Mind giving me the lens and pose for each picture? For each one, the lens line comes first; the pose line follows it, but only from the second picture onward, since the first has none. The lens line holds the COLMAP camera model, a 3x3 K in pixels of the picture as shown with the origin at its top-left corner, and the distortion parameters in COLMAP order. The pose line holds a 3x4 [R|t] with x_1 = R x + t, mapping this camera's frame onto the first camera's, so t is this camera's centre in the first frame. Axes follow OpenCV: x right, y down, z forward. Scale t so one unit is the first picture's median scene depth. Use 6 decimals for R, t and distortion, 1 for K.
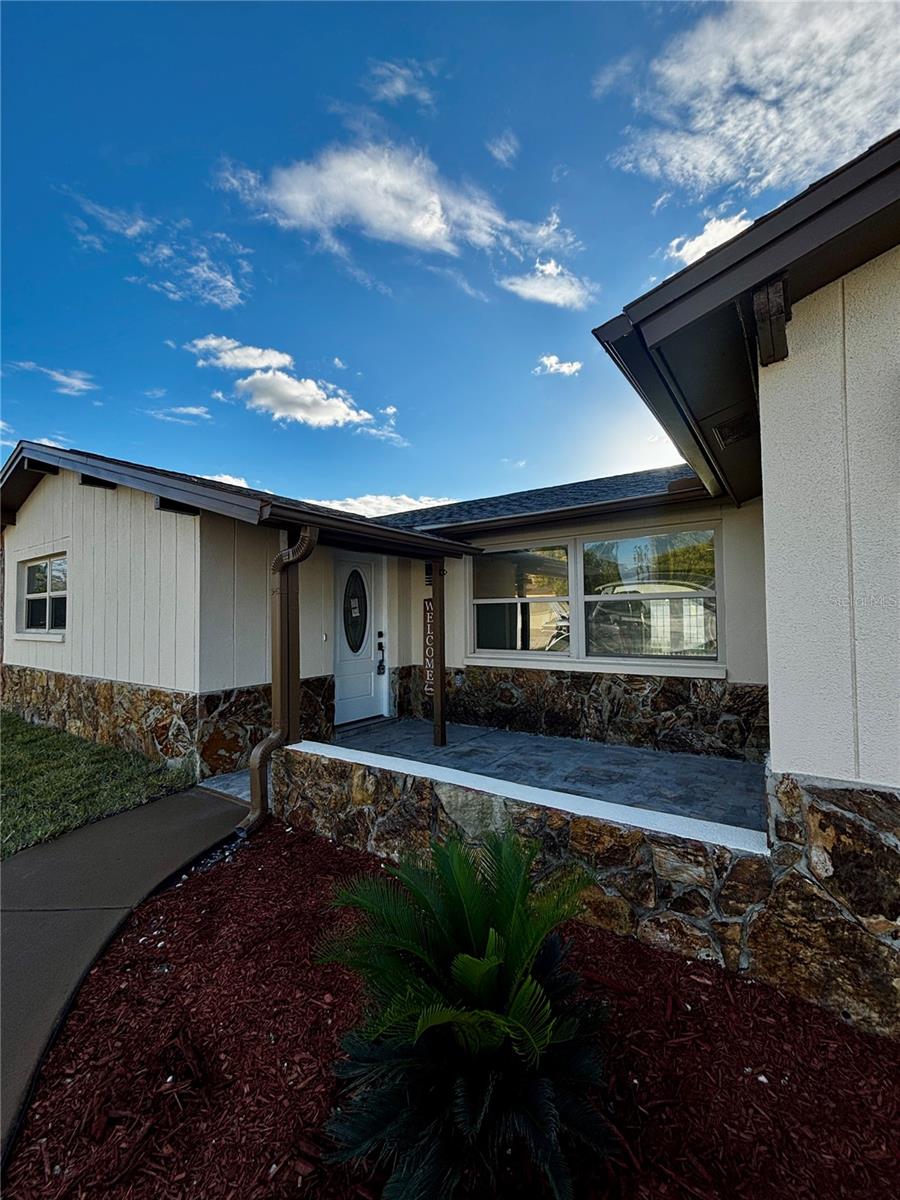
lens RADIAL K [[490.0, 0, 456.2], [0, 490.0, 598.6], [0, 0, 1]] dist [0.003649, 0.000142]
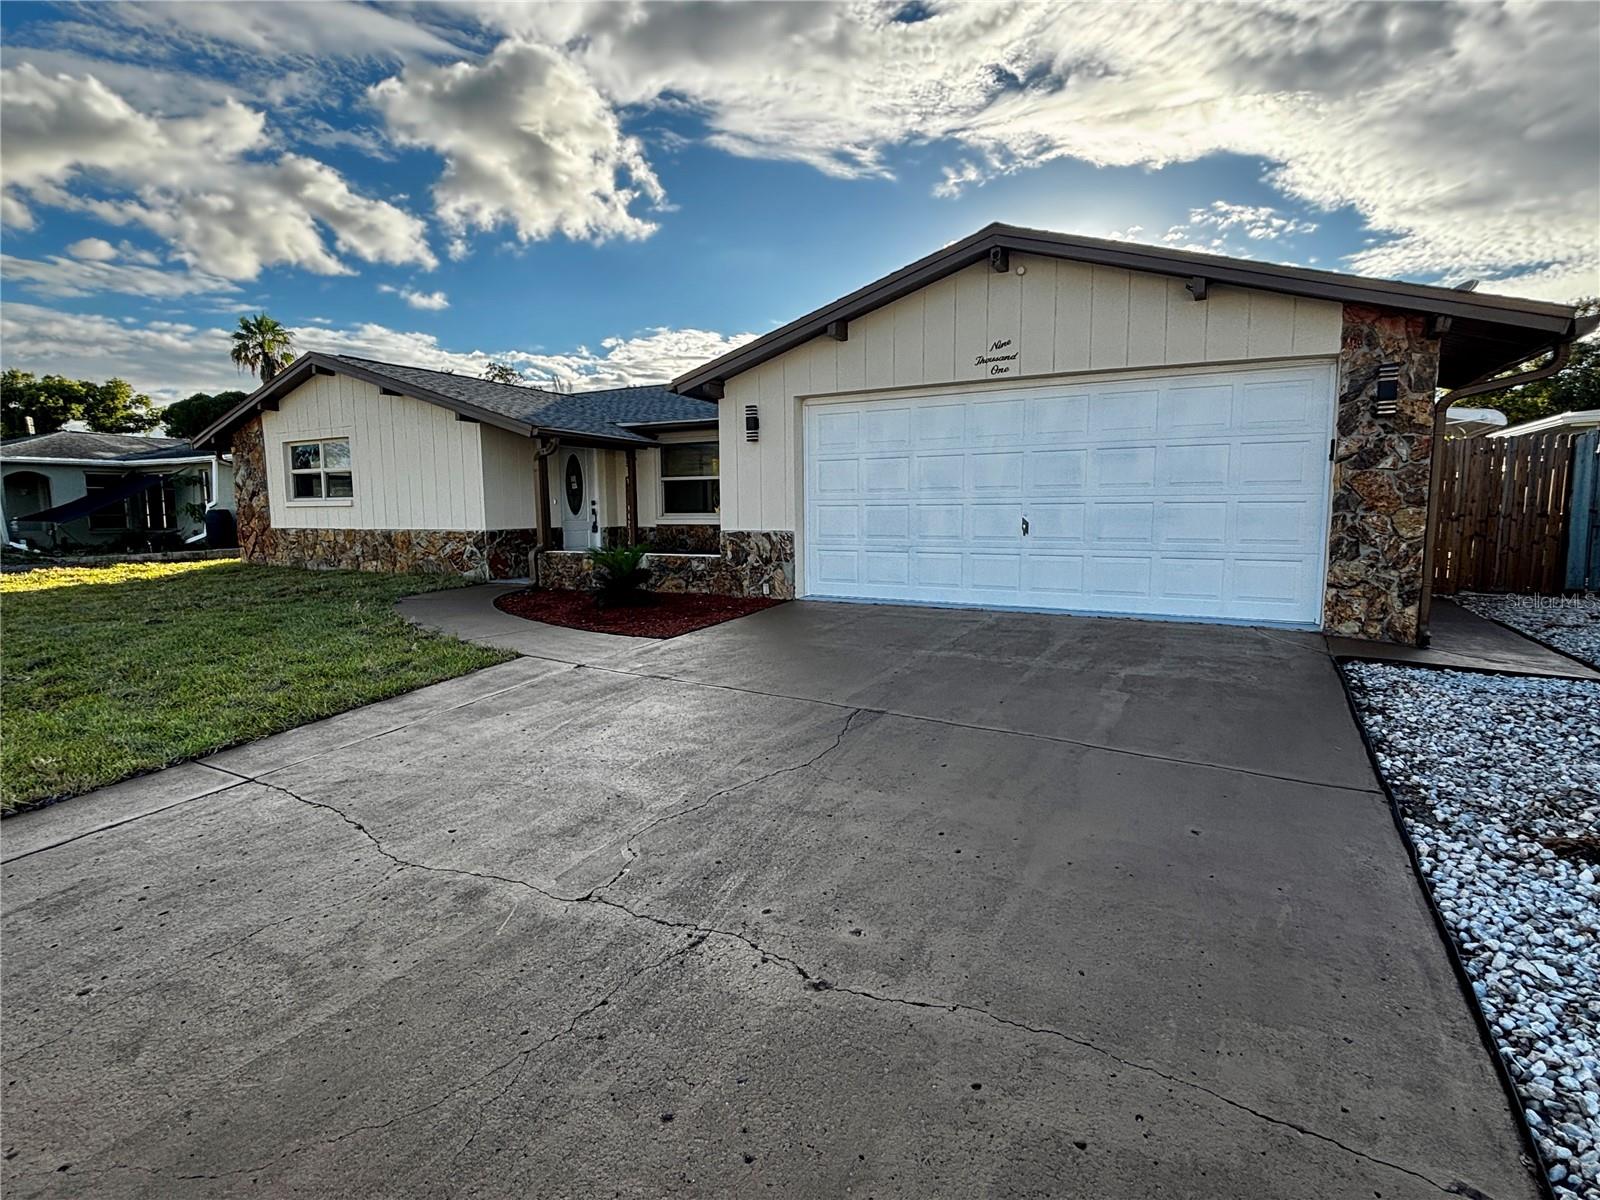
lens RADIAL K [[788.7, 0, 808.8], [0, 788.7, 602.4], [0, 0, 1]] dist [0.012700, -0.000702]
pose [[0.993492, -0.007803, 0.113634, 0.193222], [-0.009508, 0.988487, 0.151007, 0.010453], [-0.113504, -0.151105, 0.981980, -1.298726]]
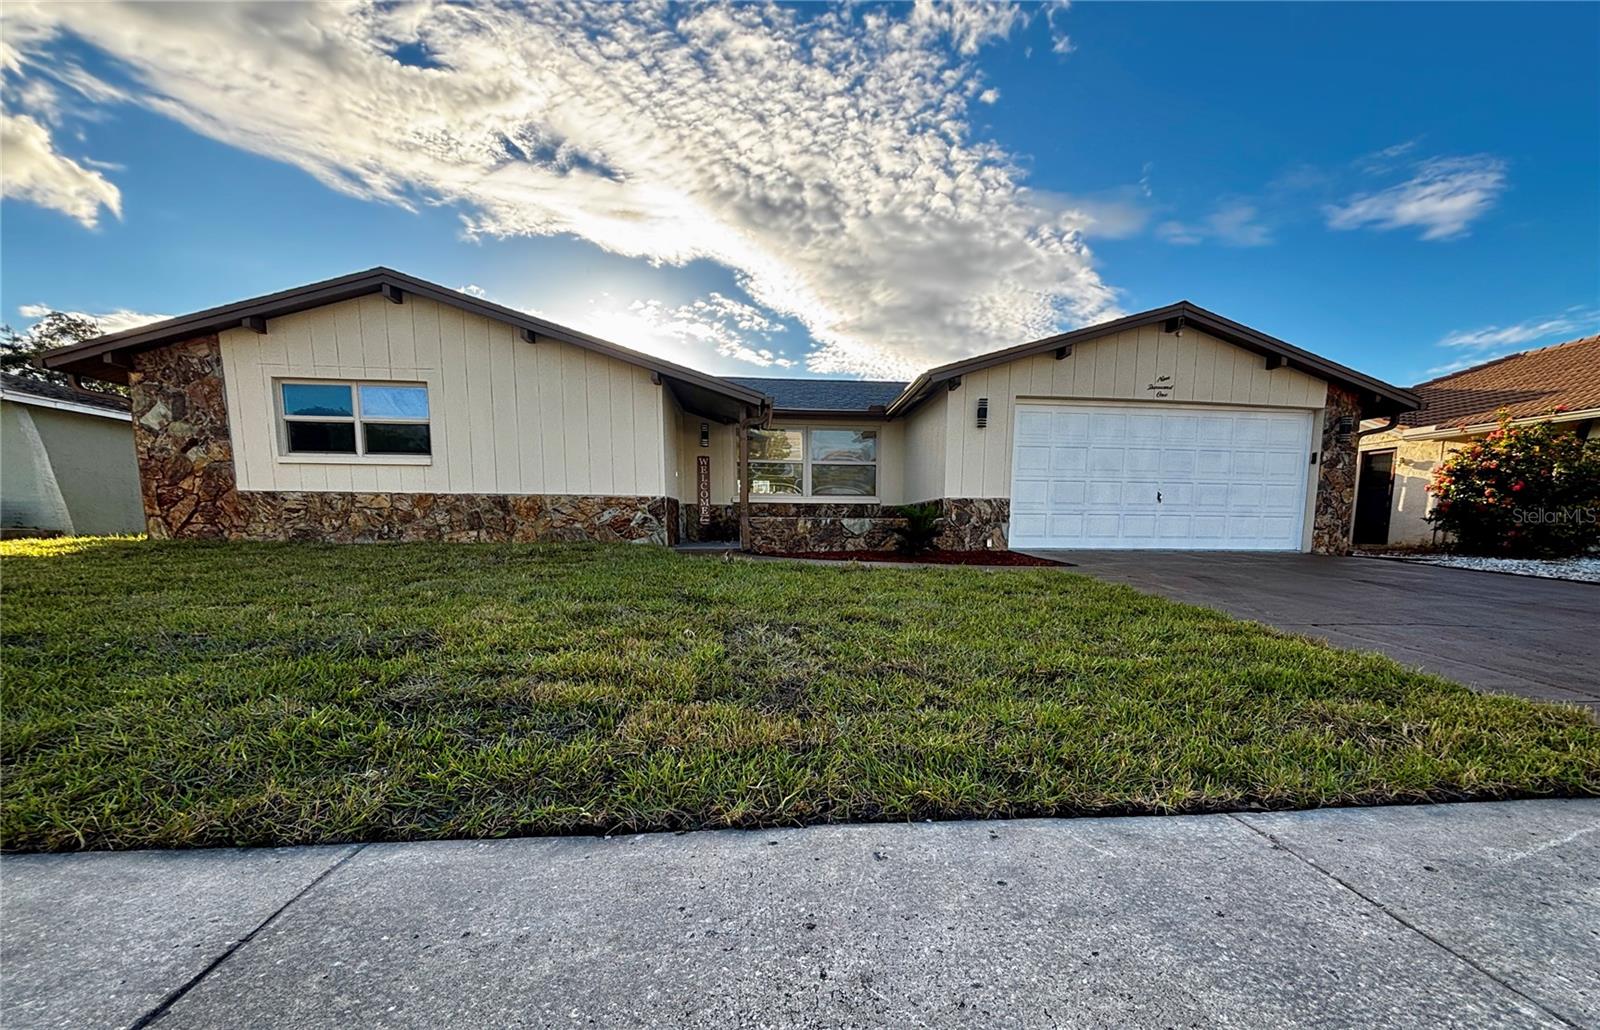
lens RADIAL K [[650.6, 0, 827.1], [0, 650.6, 606.4], [0, 0, 1]] dist [0.002663, 0.000297]
pose [[0.744341, -0.059615, 0.665134, -1.123233], [-0.038523, 0.990516, 0.131888, 0.175631], [-0.666688, -0.123792, 0.734985, -0.724973]]
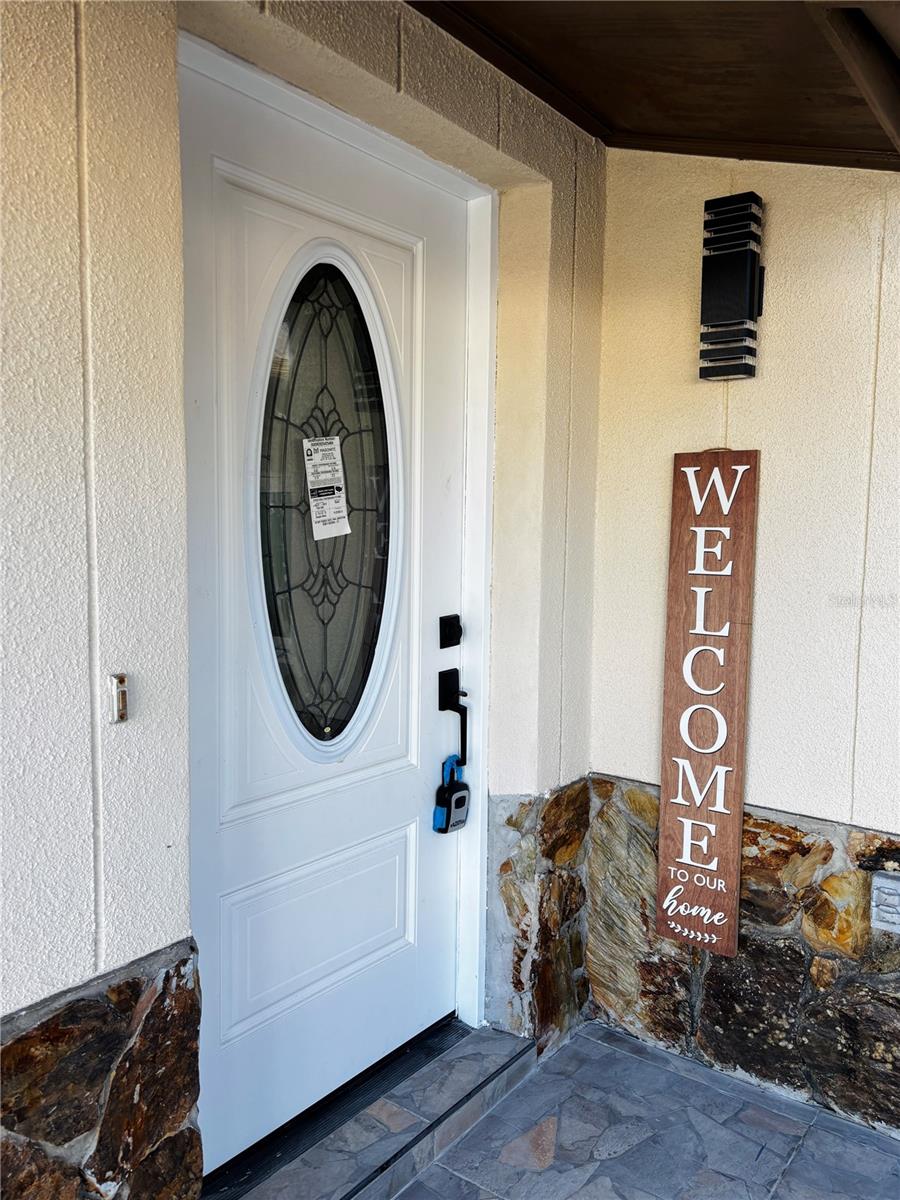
lens RADIAL K [[910.8, 0, 451.4], [0, 910.8, 606.3], [0, 0, 1]] dist [-0.003547, -0.000107]
pose [[0.998772, 0.027527, -0.041183, -0.145367], [-0.021930, 0.991182, 0.130683, 0.016564], [0.044417, -0.129619, 0.990569, 0.665541]]
